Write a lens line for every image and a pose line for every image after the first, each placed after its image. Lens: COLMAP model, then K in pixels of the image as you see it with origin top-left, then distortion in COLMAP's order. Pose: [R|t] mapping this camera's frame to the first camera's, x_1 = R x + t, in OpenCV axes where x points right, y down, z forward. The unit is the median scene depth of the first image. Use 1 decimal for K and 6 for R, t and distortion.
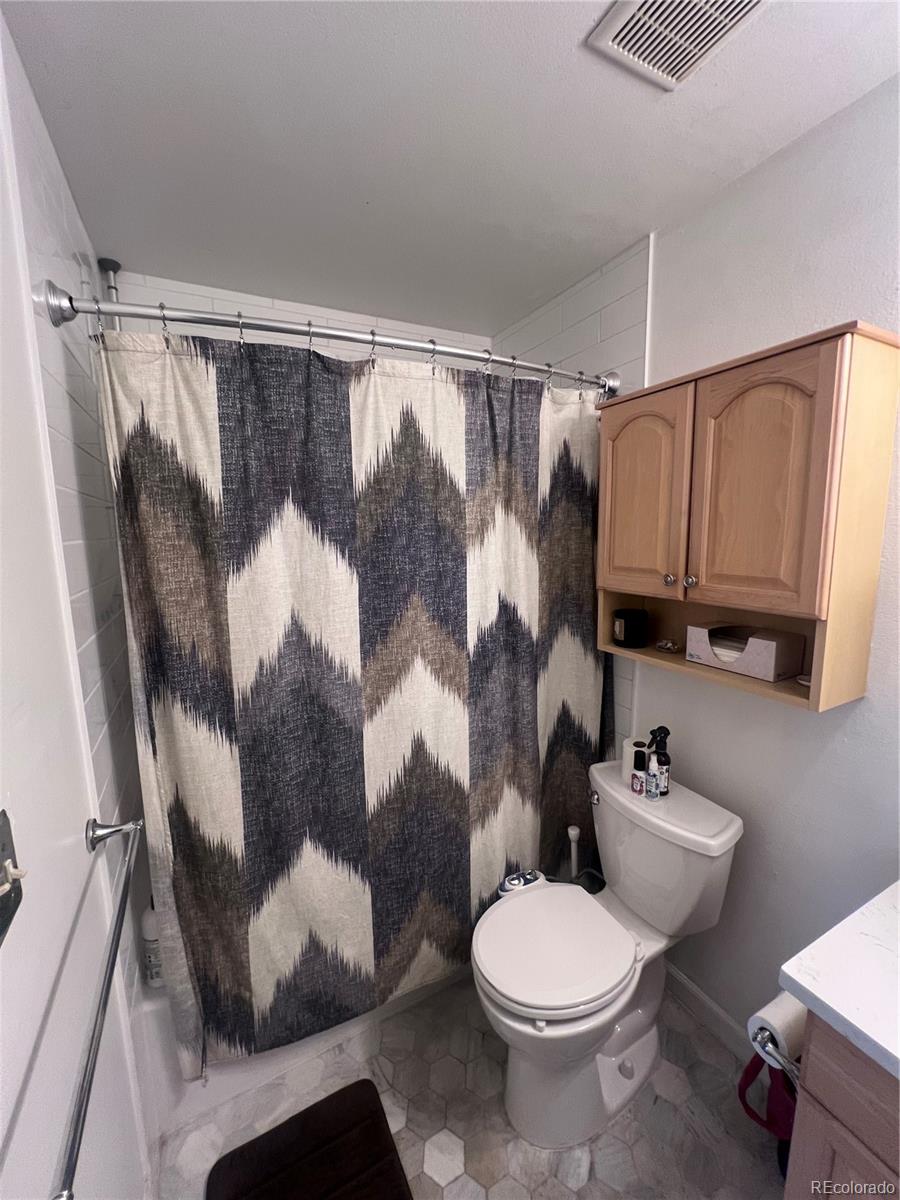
lens RADIAL K [[483.8, 0, 456.0], [0, 483.8, 600.5], [0, 0, 1]] dist [-0.004747, 0.000140]
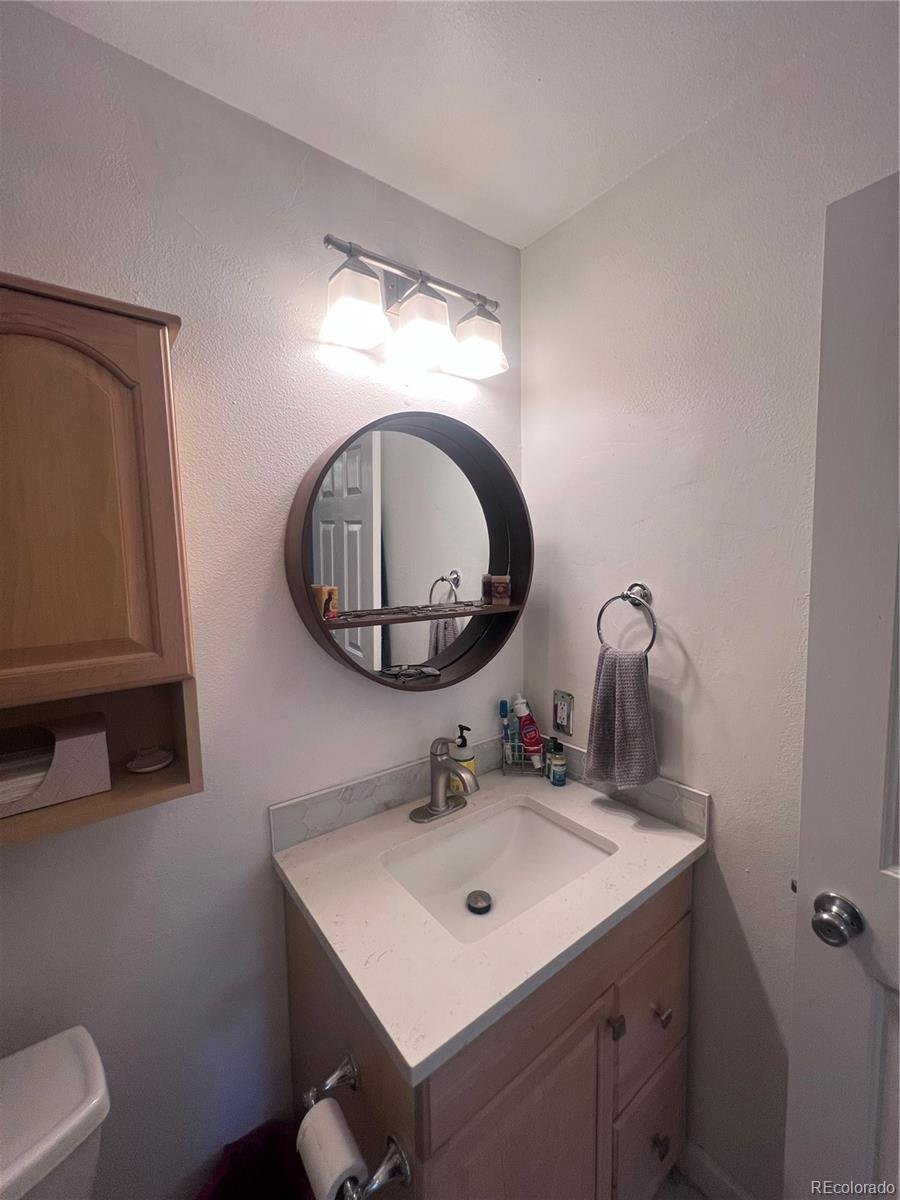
lens RADIAL K [[478.5, 0, 452.3], [0, 478.5, 598.2], [0, 0, 1]] dist [-0.003098, 0.000437]
pose [[-0.174704, -0.062665, 0.982625, -0.081125], [0.175943, 0.979924, 0.093774, -0.083209], [-0.968774, 0.189268, -0.160172, 0.652562]]
